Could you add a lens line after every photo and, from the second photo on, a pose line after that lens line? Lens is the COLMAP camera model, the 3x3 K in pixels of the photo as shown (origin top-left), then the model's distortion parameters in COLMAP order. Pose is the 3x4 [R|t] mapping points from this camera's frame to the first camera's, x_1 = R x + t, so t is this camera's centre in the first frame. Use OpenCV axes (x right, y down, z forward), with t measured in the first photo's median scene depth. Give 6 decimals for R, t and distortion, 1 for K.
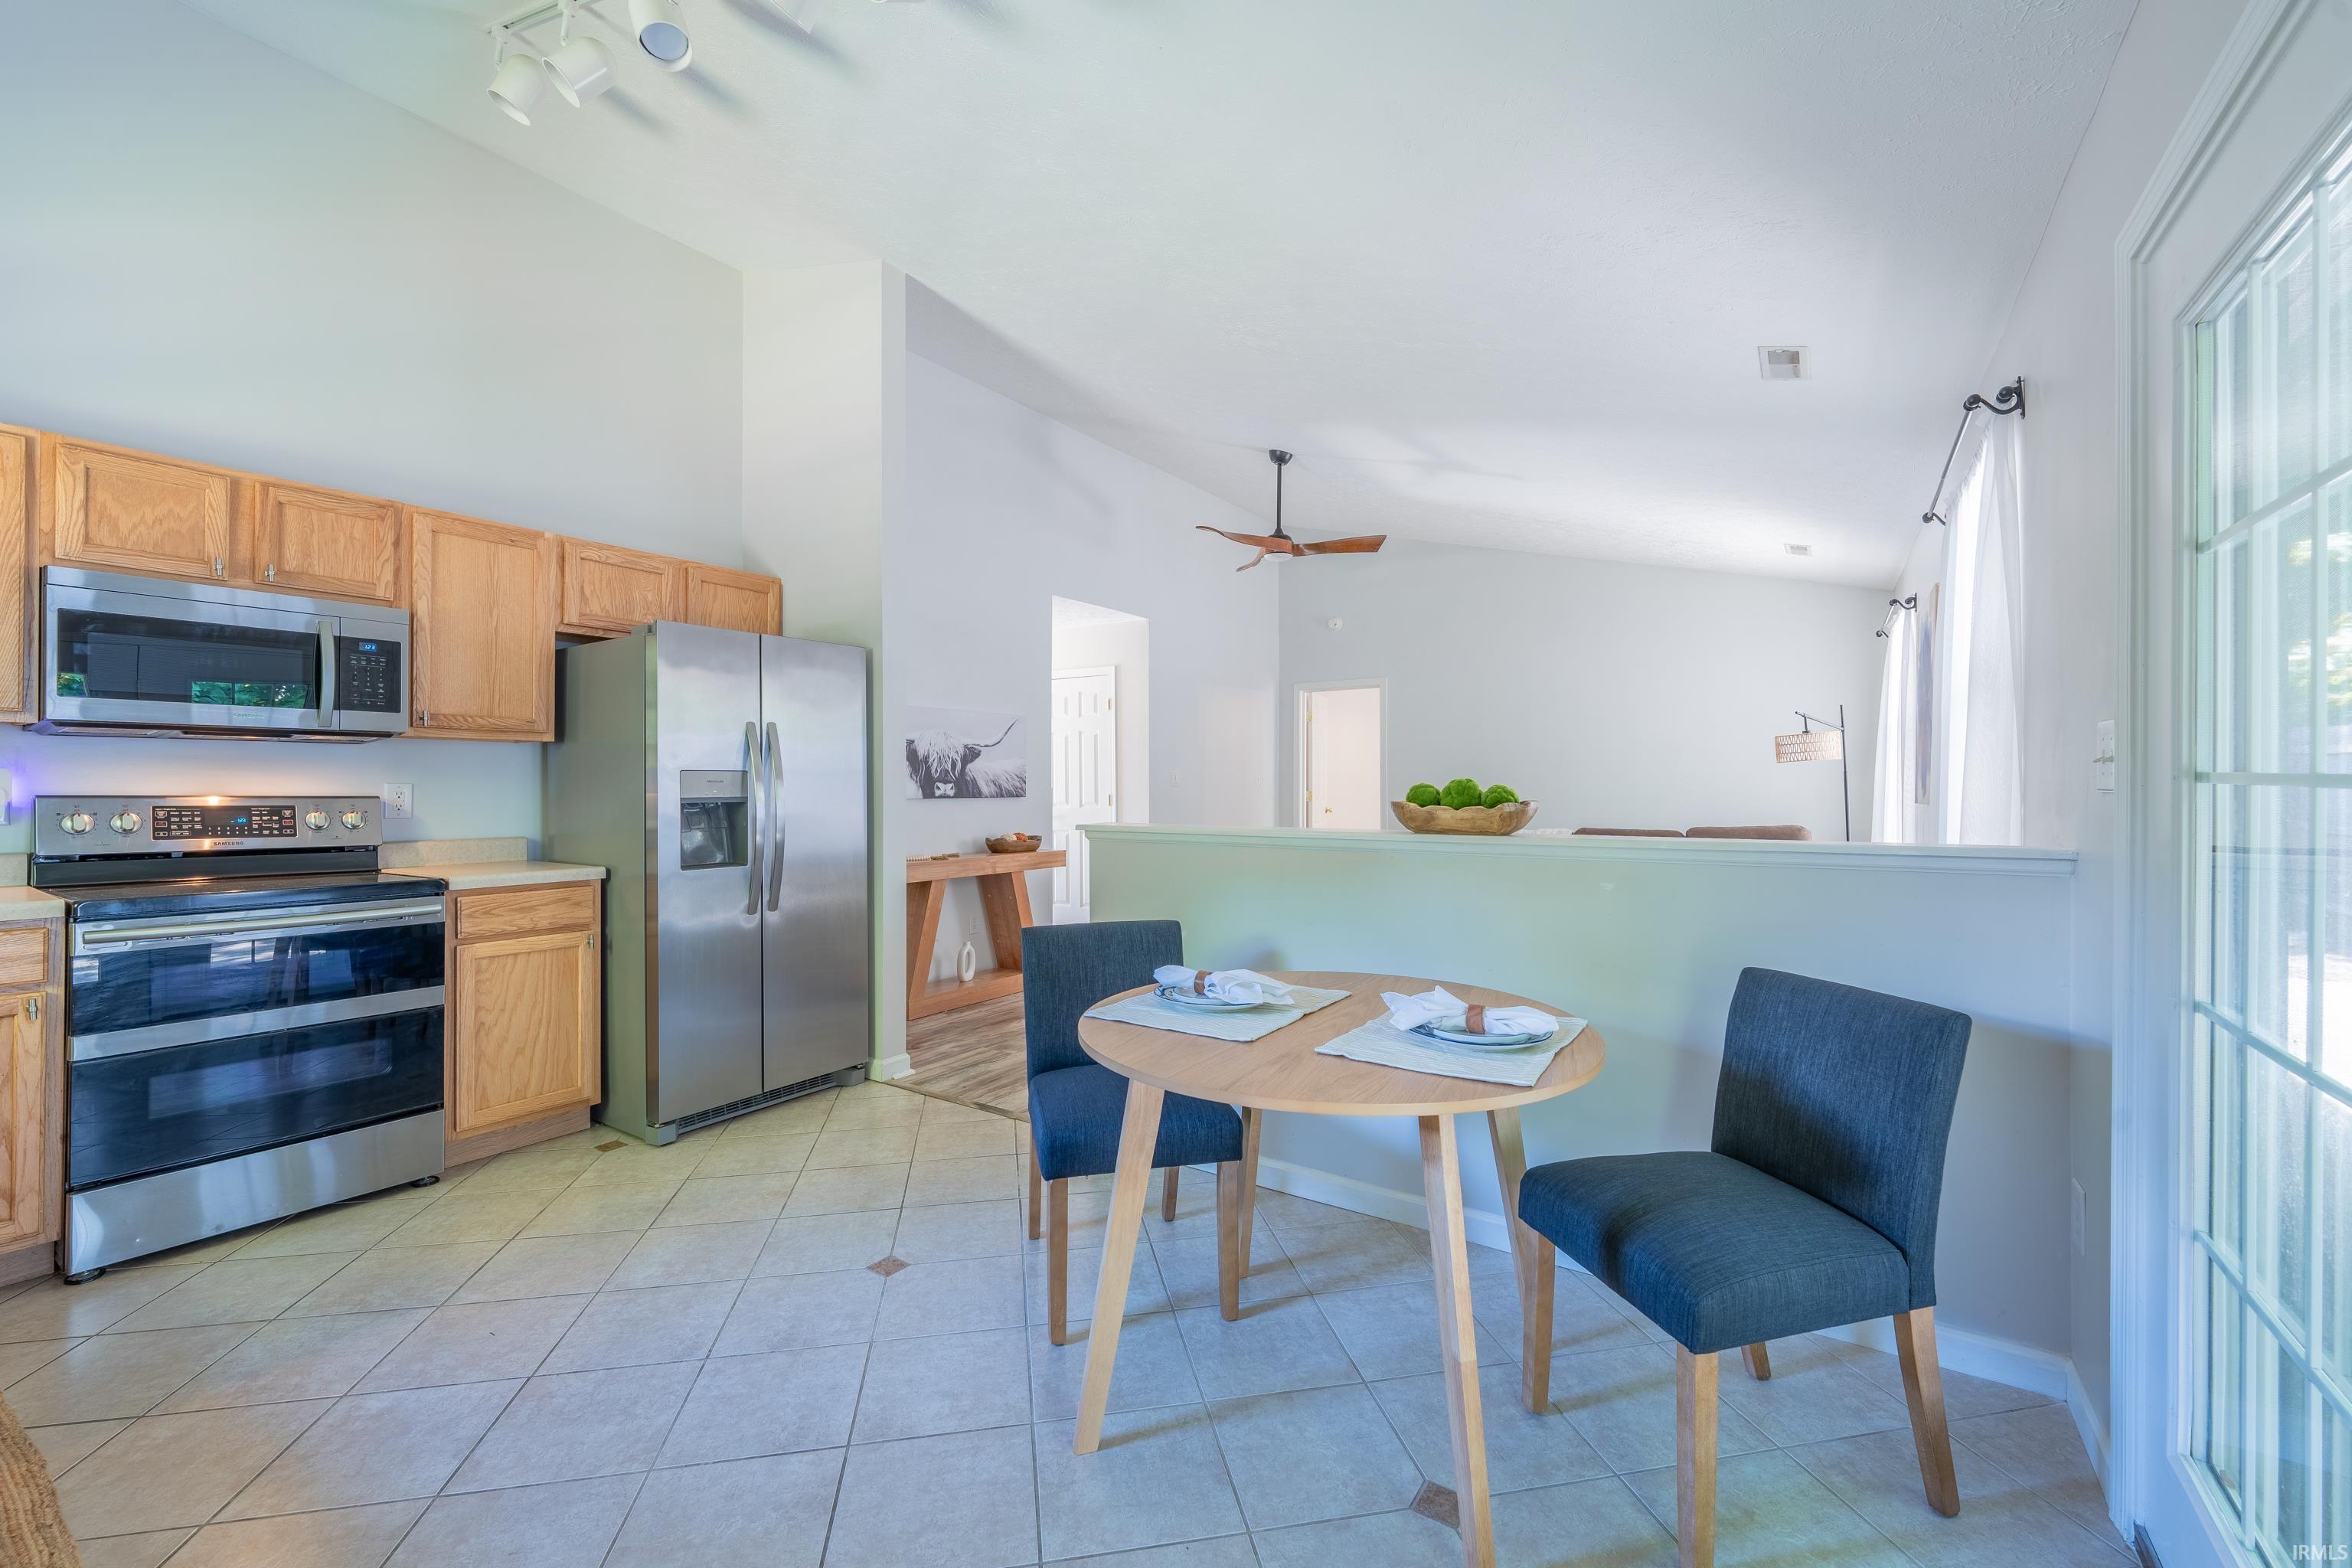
lens RADIAL K [[953.6, 0, 1193.6], [0, 953.6, 780.4], [0, 0, 1]] dist [-0.000152, -0.000974]
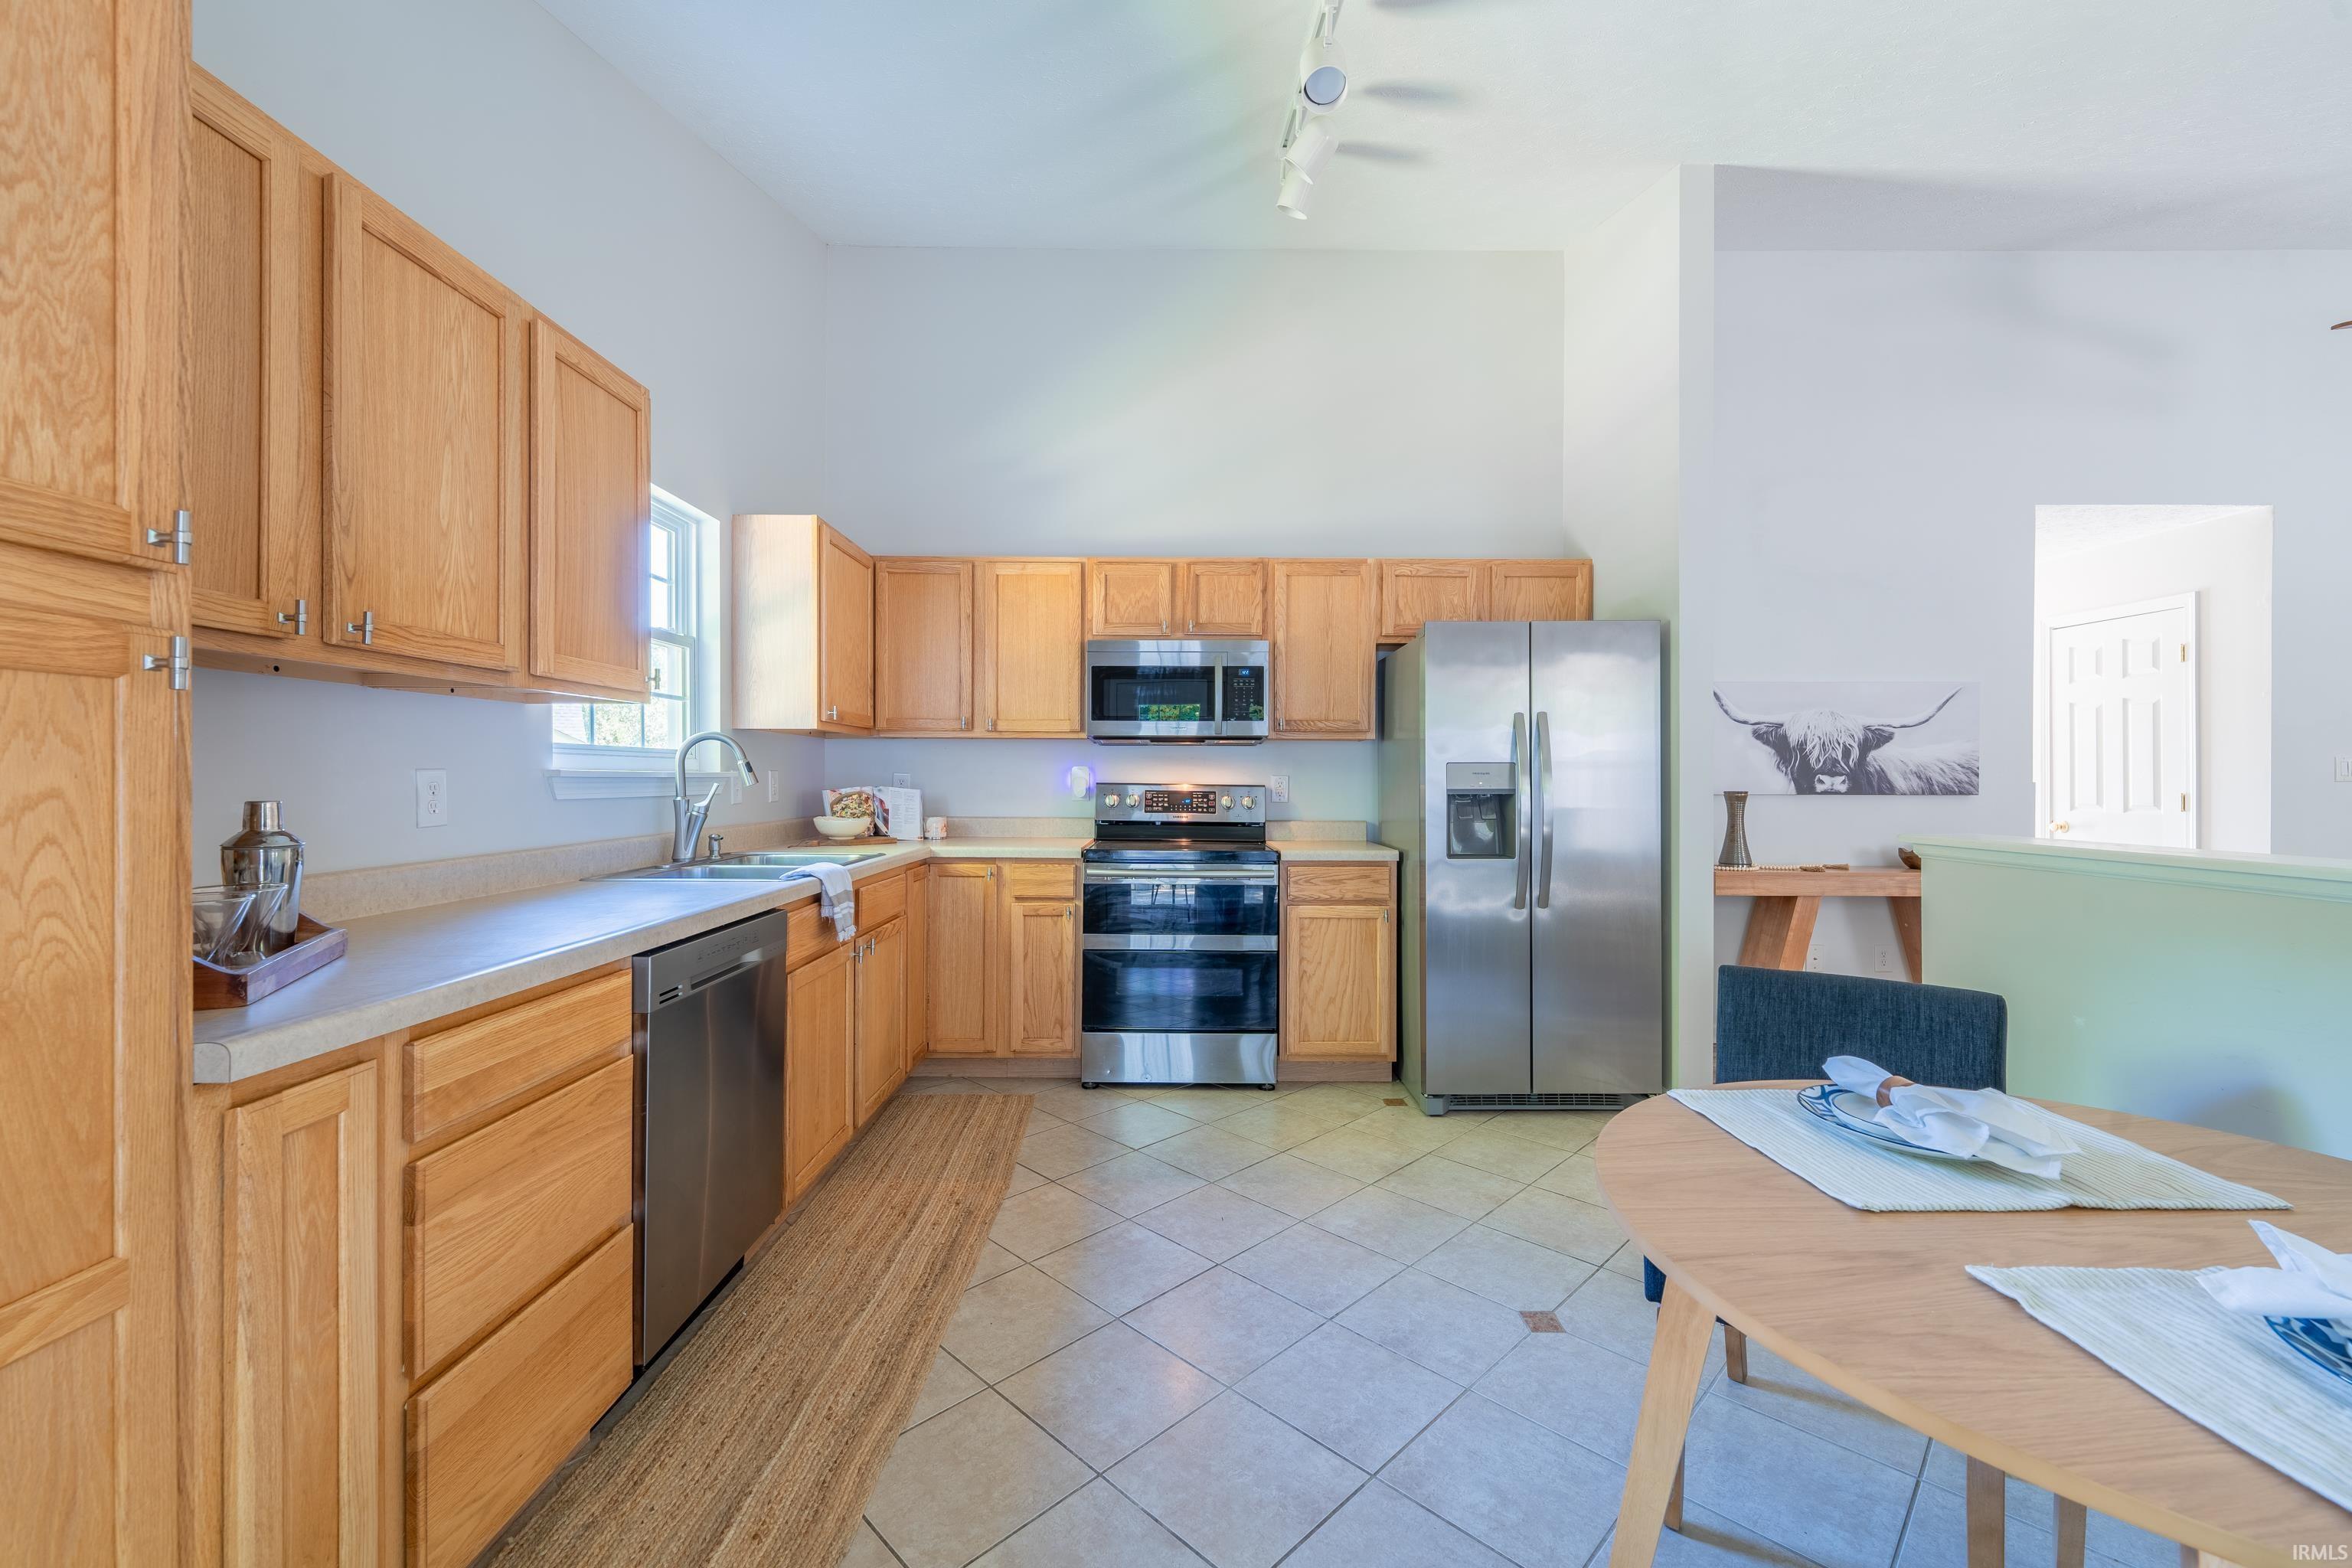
lens RADIAL K [[953.6, 0, 1169.0], [0, 953.6, 782.7], [0, 0, 1]] dist [-0.000152, -0.000974]
pose [[0.546722, 0.005593, -0.837295, 0.164201], [0.001768, 0.999968, 0.007833, 0.002486], [0.837312, -0.005763, 0.546695, 0.167683]]
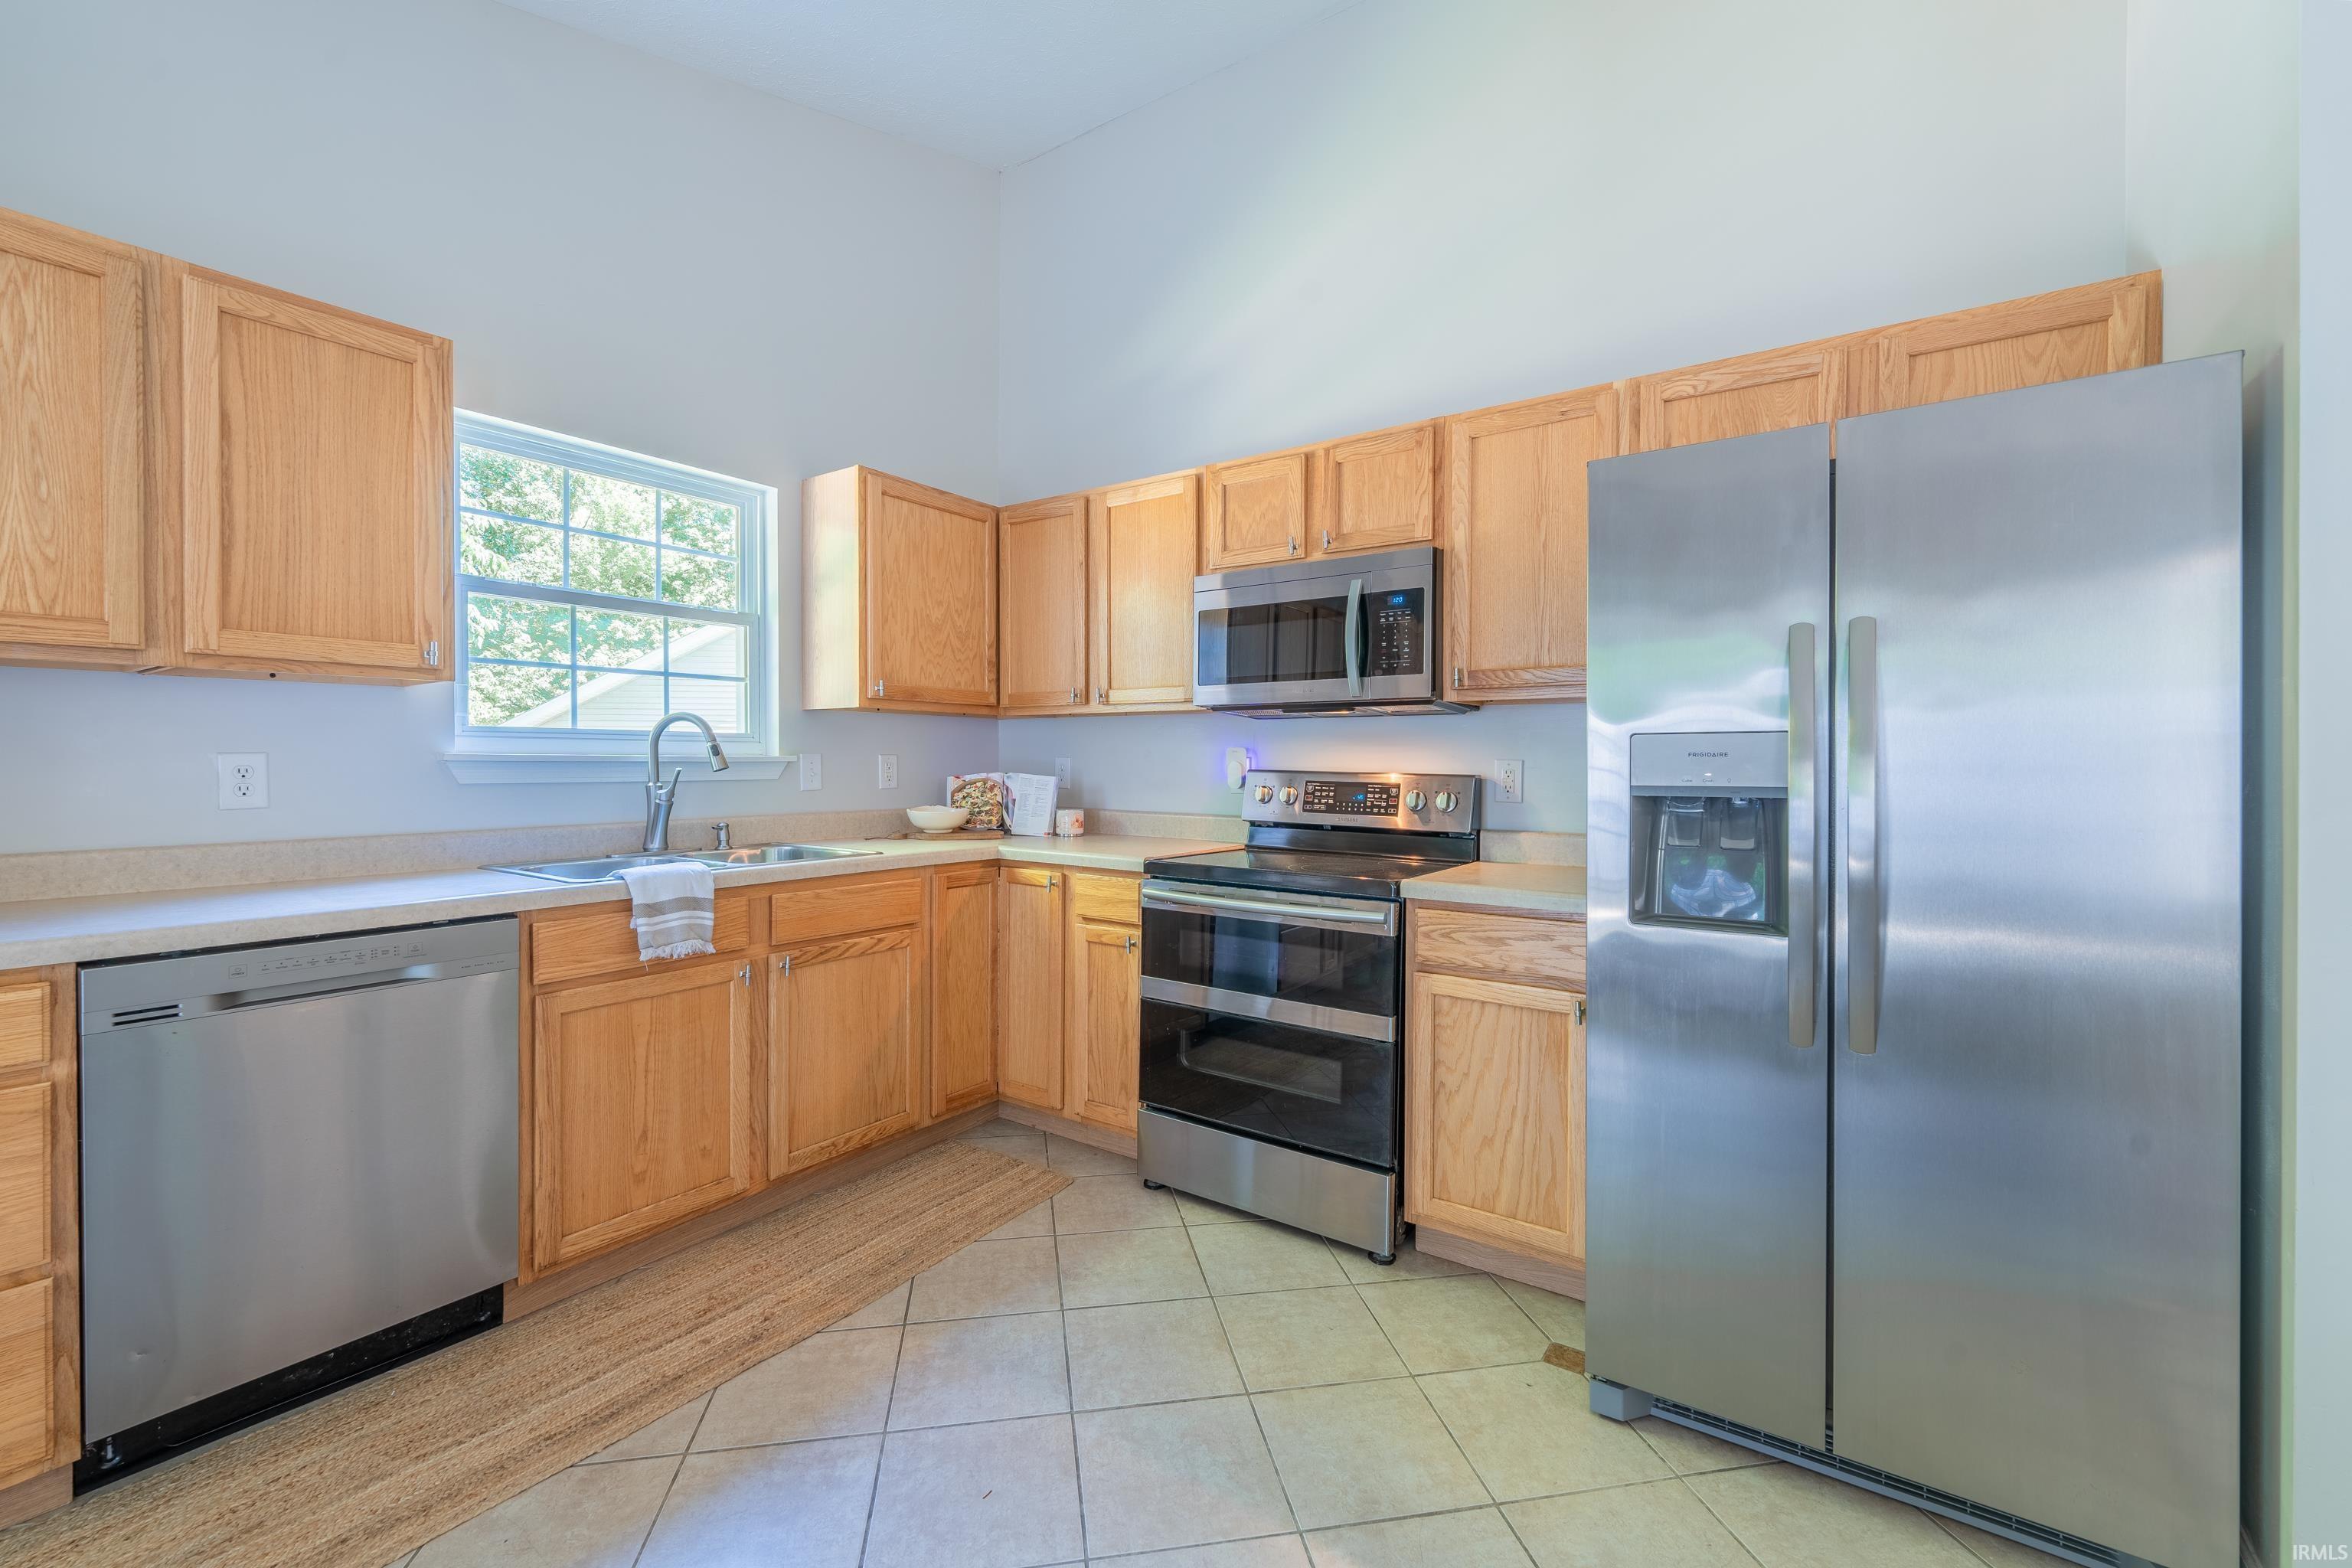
lens RADIAL K [[953.6, 0, 1175.4], [0, 953.6, 773.0], [0, 0, 1]] dist [-0.000152, -0.000974]
pose [[-0.030569, 0.011467, -0.999467, -0.002422], [0.000836, 0.999934, 0.011447, 0.004585], [0.999532, -0.000486, -0.030577, 0.735512]]
